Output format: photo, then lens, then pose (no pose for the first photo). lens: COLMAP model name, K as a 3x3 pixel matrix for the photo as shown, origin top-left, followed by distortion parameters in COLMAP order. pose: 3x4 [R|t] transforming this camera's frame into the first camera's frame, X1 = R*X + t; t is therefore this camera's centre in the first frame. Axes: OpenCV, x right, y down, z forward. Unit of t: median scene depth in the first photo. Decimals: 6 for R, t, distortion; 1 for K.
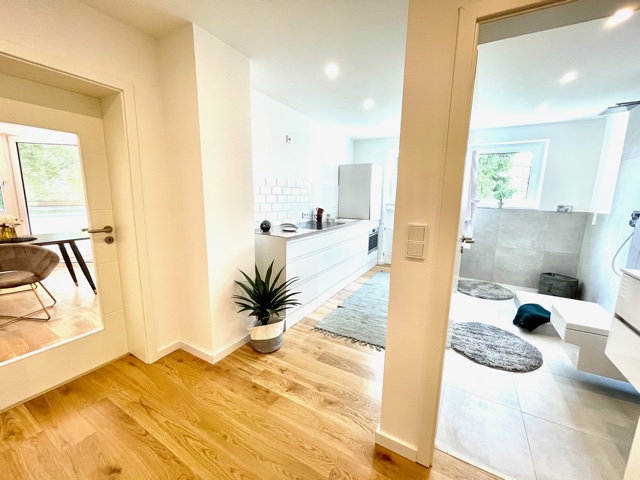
lens RADIAL K [[258.3, 0, 320.0], [0, 258.3, 240.0], [0, 0, 1]] dist [-0.000651, -0.000248]
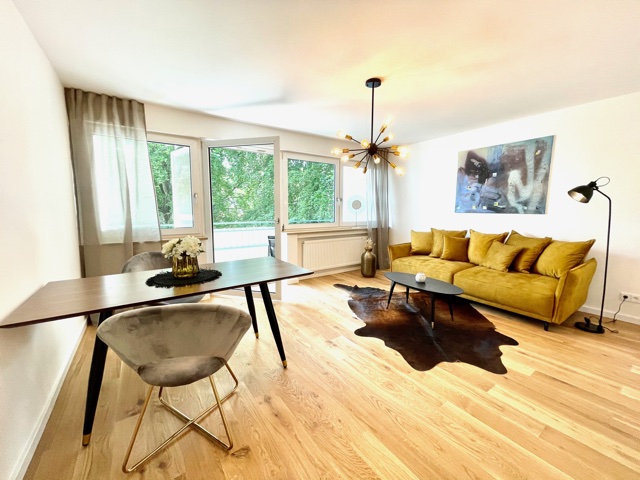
lens RADIAL K [[258.3, 0, 320.0], [0, 258.3, 240.0], [0, 0, 1]] dist [-0.000651, -0.000248]
pose [[0.902060, 0.036437, -0.430069, -0.704949], [-0.058273, 0.997588, -0.037709, -0.089878], [0.427658, 0.059077, 0.902008, 0.609573]]
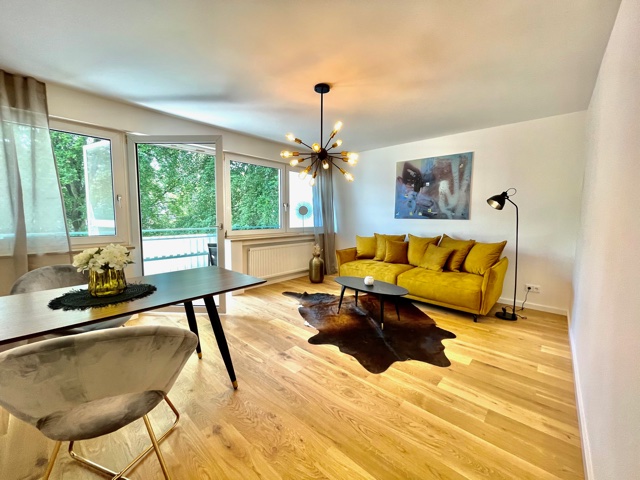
lens RADIAL K [[258.3, 0, 320.0], [0, 258.3, 240.0], [0, 0, 1]] dist [-0.000651, -0.000248]
pose [[0.974944, 0.009421, -0.222252, -0.746947], [-0.026314, 0.996972, -0.073169, -0.086036], [0.220890, 0.077184, 0.972240, 0.630749]]
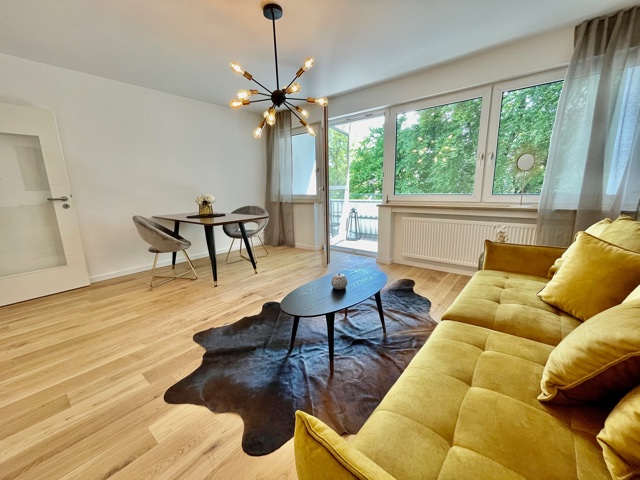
lens RADIAL K [[258.3, 0, 320.0], [0, 258.3, 240.0], [0, 0, 1]] dist [-0.000651, -0.000248]
pose [[-0.173857, 0.178784, -0.968406, -0.130786], [-0.149294, 0.967230, 0.205369, -0.233051], [0.973388, 0.180283, -0.141468, 1.861901]]
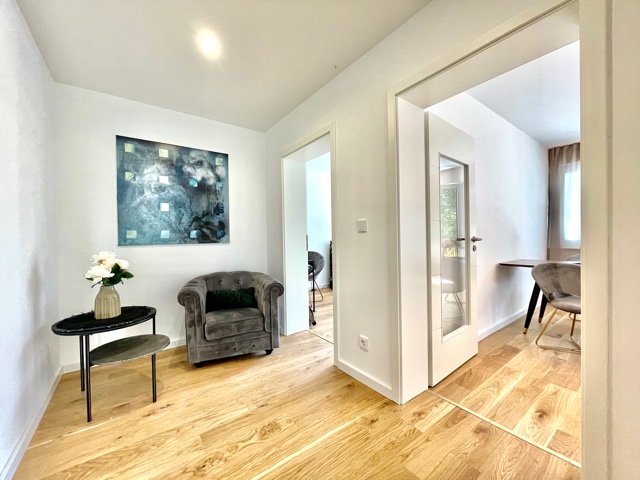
lens RADIAL K [[258.3, 0, 320.0], [0, 258.3, 240.0], [0, 0, 1]] dist [-0.000651, -0.000248]
pose [[-0.408950, -0.007688, -0.912524, -0.014240], [-0.143563, 0.988055, 0.056014, 0.010261], [0.901193, 0.153912, -0.405169, 0.510358]]
